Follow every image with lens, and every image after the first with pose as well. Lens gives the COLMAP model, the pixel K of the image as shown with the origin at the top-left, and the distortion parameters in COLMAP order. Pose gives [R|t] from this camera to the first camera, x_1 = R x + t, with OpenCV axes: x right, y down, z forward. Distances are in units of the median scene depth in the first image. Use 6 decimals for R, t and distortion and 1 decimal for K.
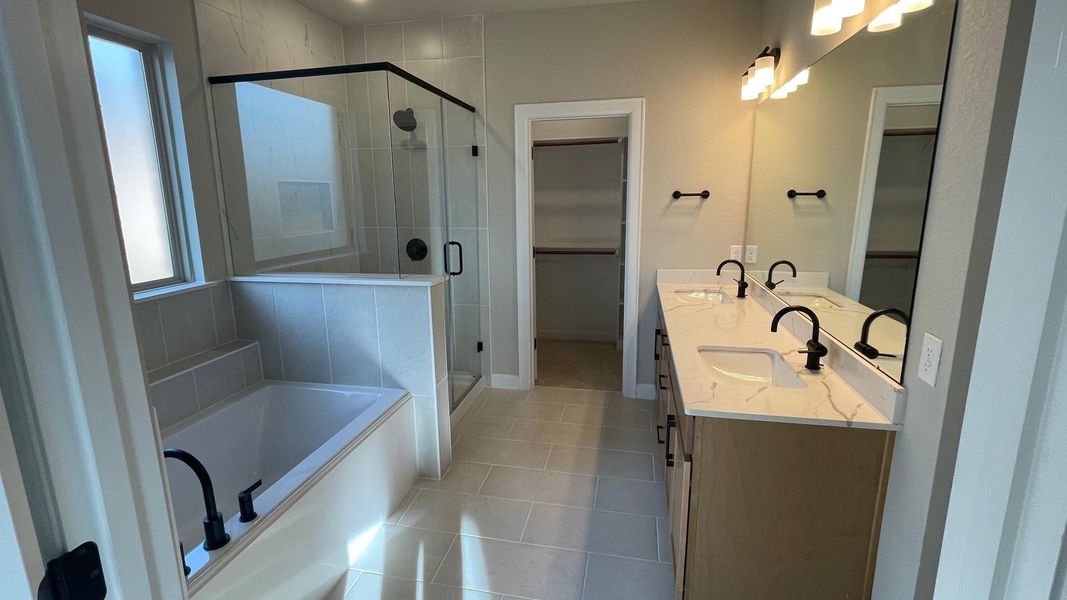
lens RADIAL K [[493.1, 0, 517.7], [0, 493.1, 293.6], [0, 0, 1]] dist [0.001023, 0.000088]
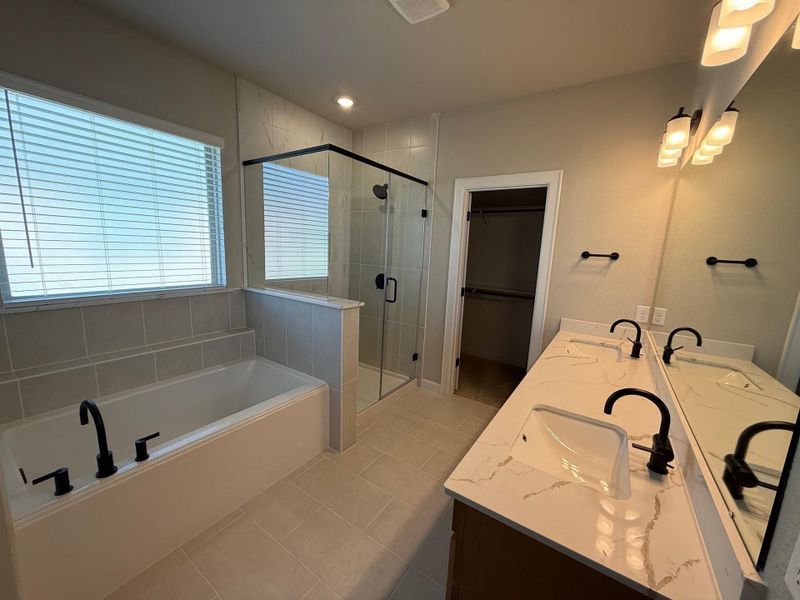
lens RADIAL K [[317.0, 0, 391.7], [0, 317.0, 300.2], [0, 0, 1]] dist [-0.000819, 0.000060]
pose [[0.929529, 0.115107, -0.350323, 0.189777], [-0.127582, 0.991747, -0.012656, -0.034598], [0.345975, 0.056459, 0.936544, 0.191312]]
